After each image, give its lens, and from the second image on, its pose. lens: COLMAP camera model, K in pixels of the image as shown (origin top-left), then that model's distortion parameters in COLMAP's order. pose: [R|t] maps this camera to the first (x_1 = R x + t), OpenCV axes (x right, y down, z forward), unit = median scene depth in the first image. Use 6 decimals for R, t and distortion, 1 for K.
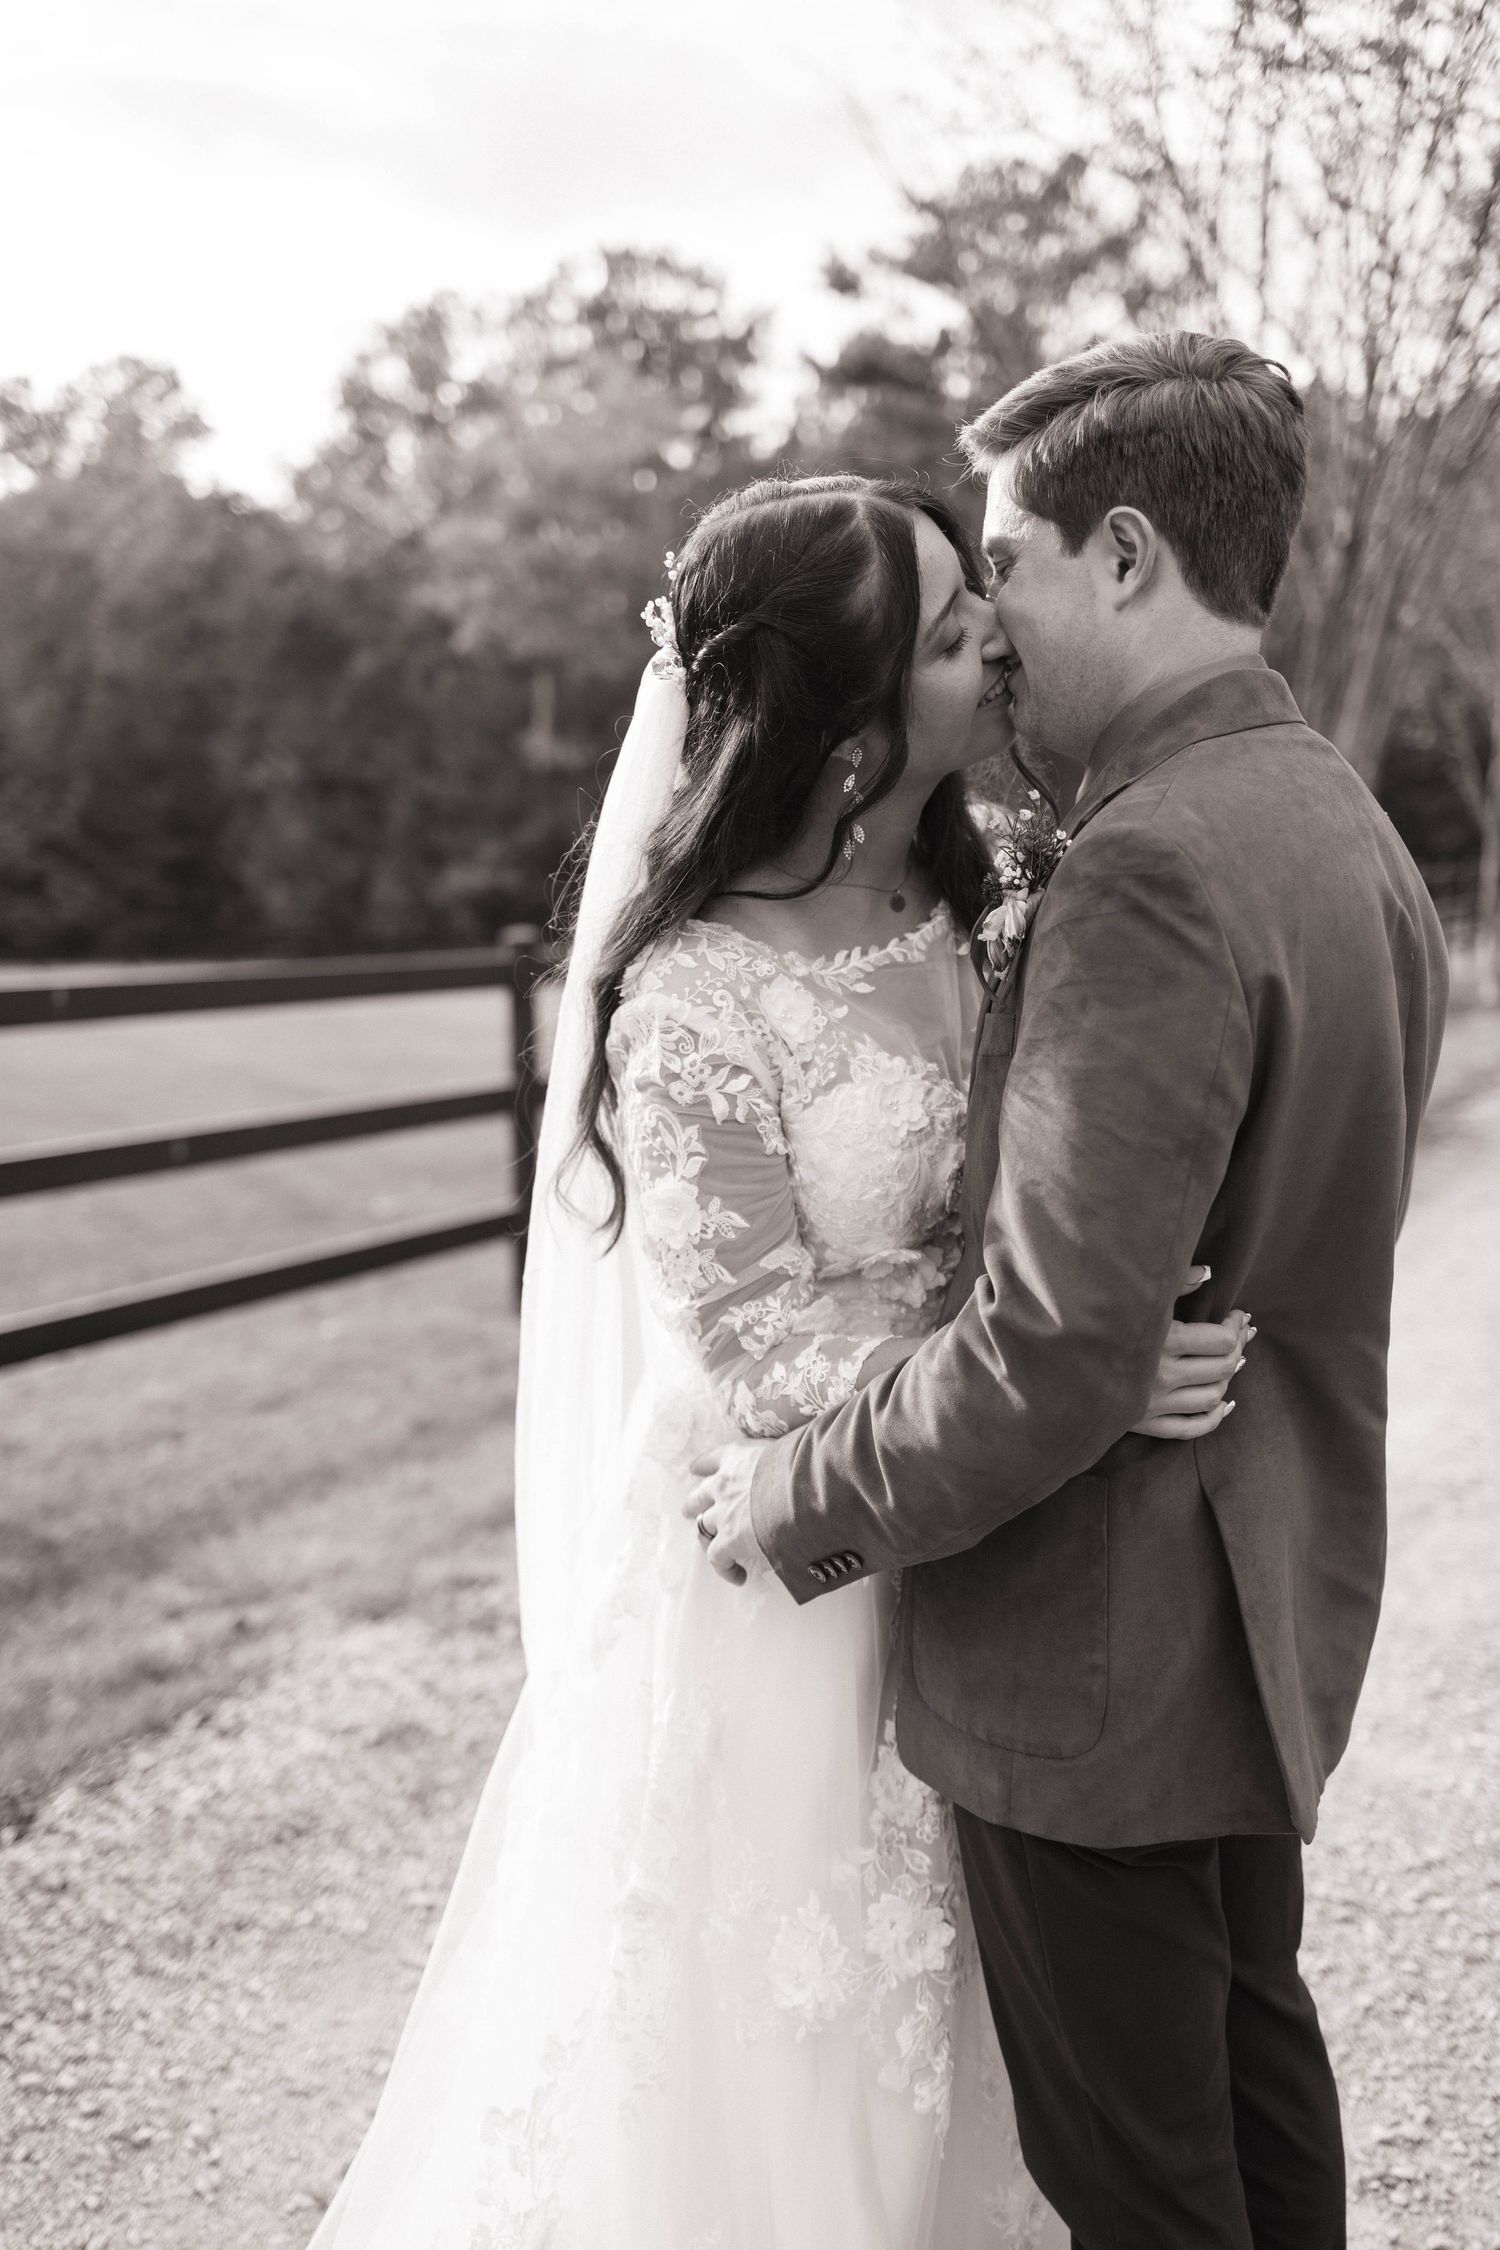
lens RADIAL K [[2241.1, 0, 732.4], [0, 2241.1, 1112.6], [0, 0, 1]] dist [0.005874, -0.006922]
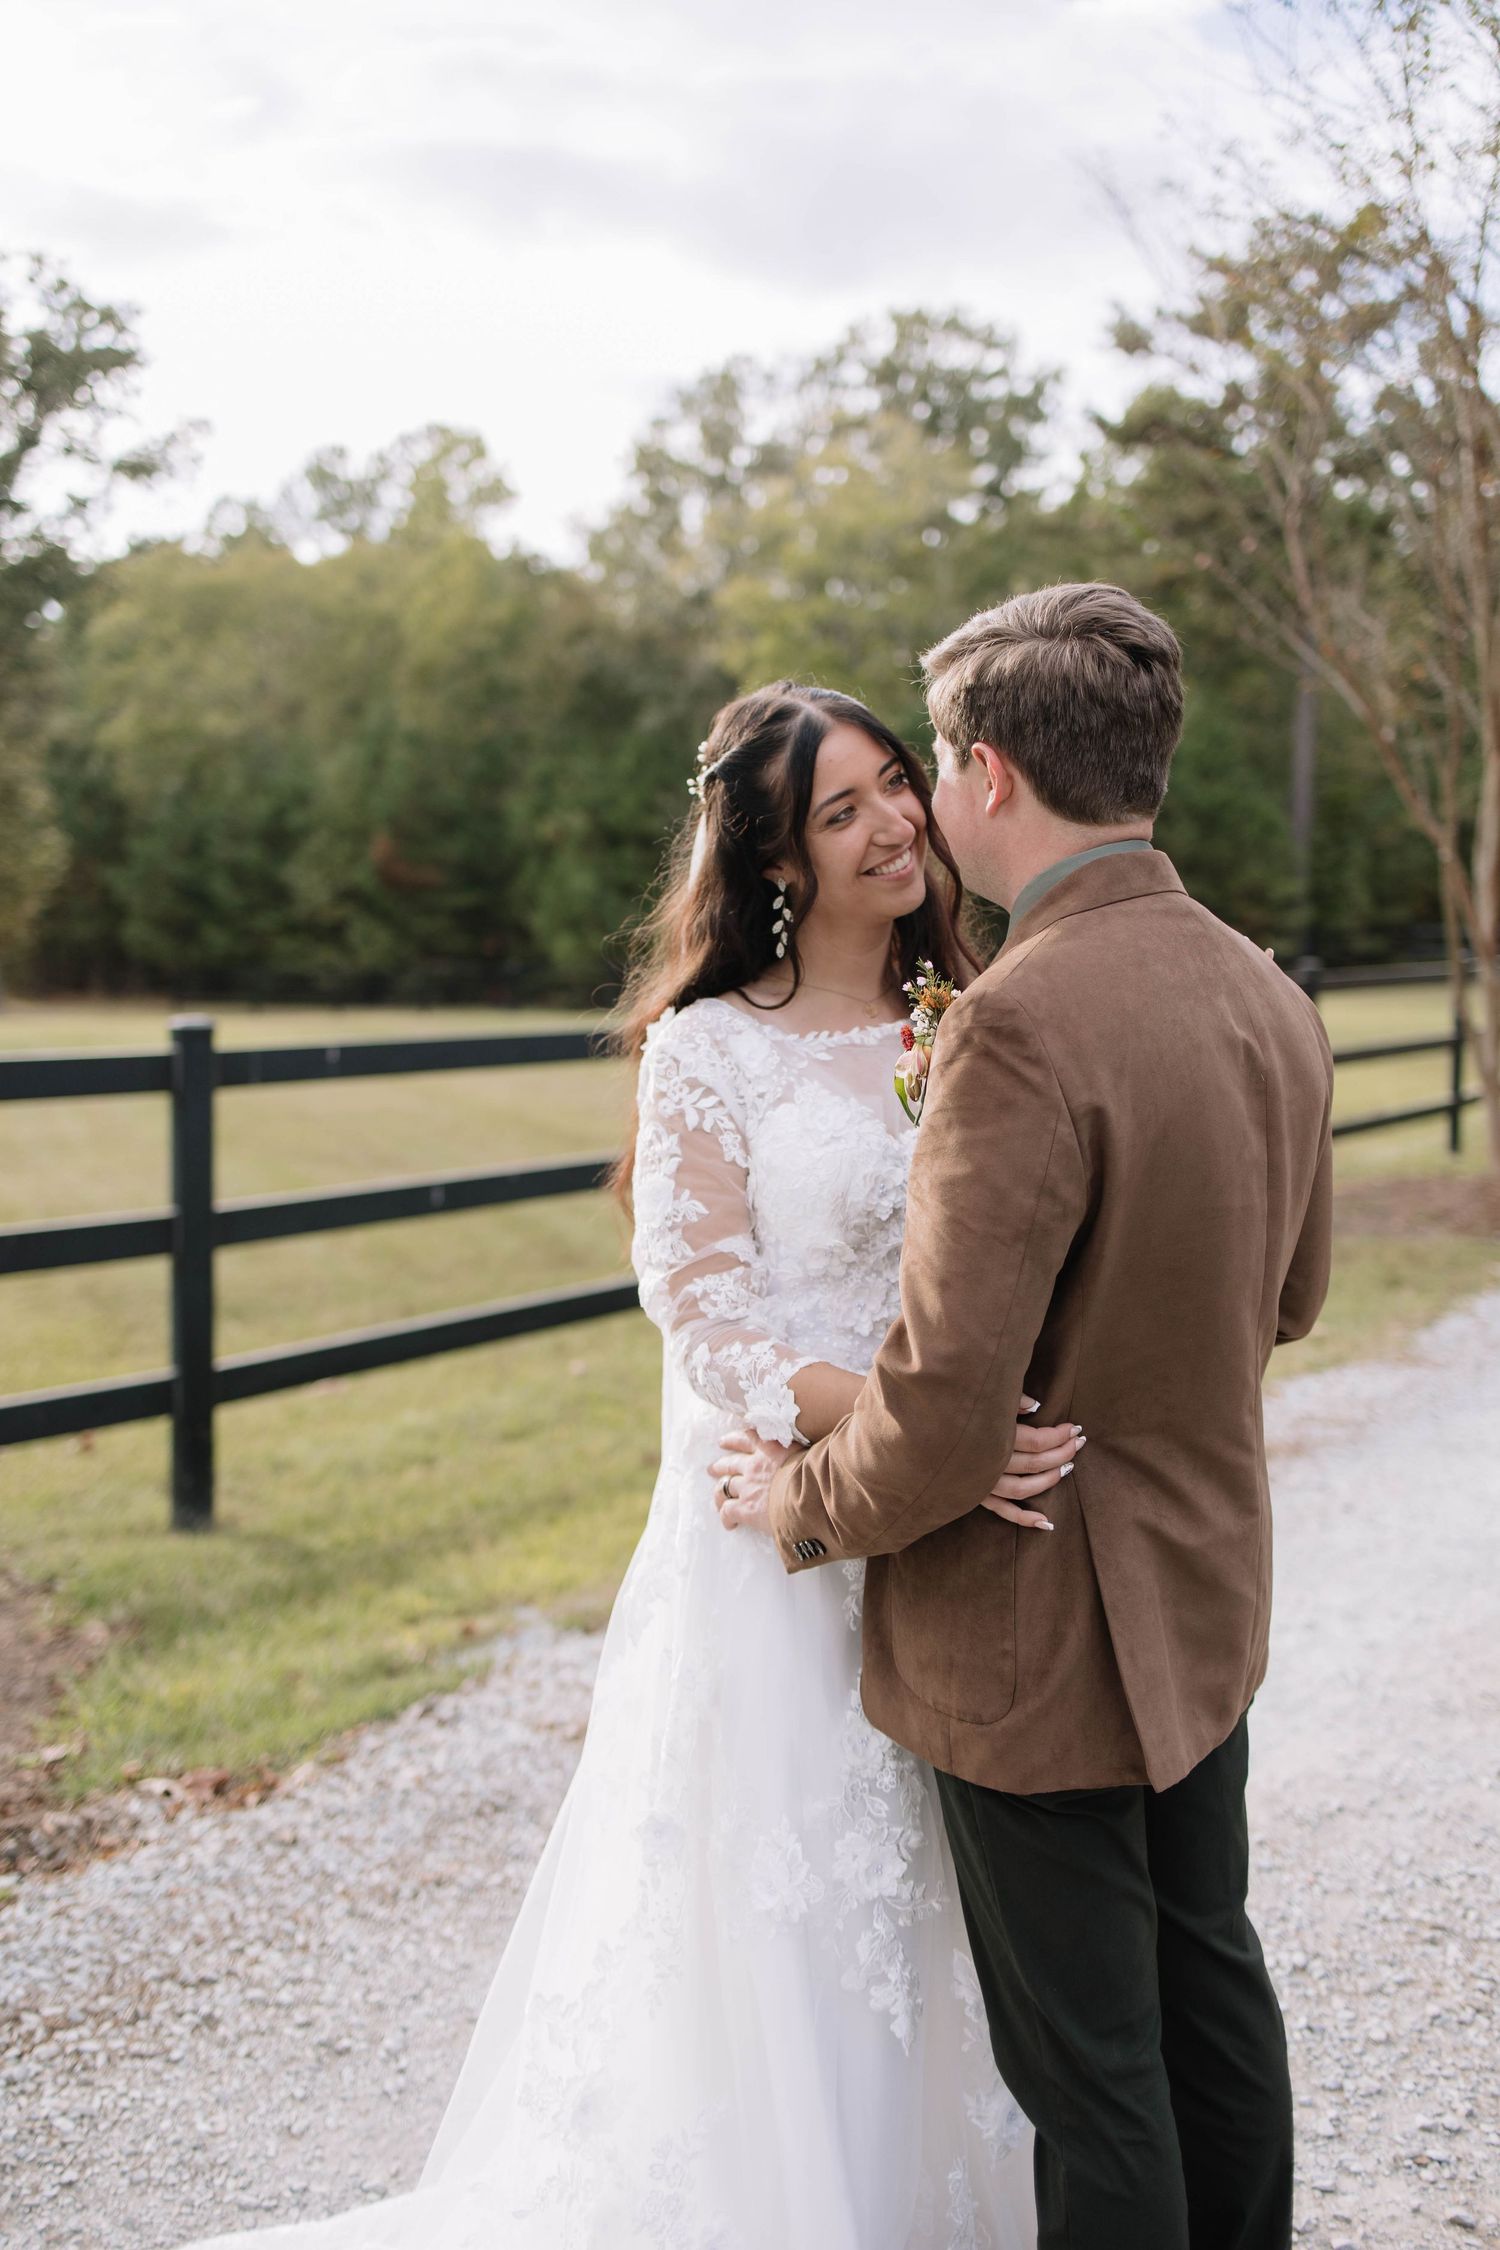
lens RADIAL K [[2216.4, 0, 750.0], [0, 2216.4, 1125.0], [0, 0, 1]] dist [0.014168, -0.019439]
pose [[0.993088, 0.019745, -0.115700, 0.055103], [-0.021525, 0.999668, -0.014151, -0.013593], [0.115383, 0.016544, 0.993183, -0.108397]]
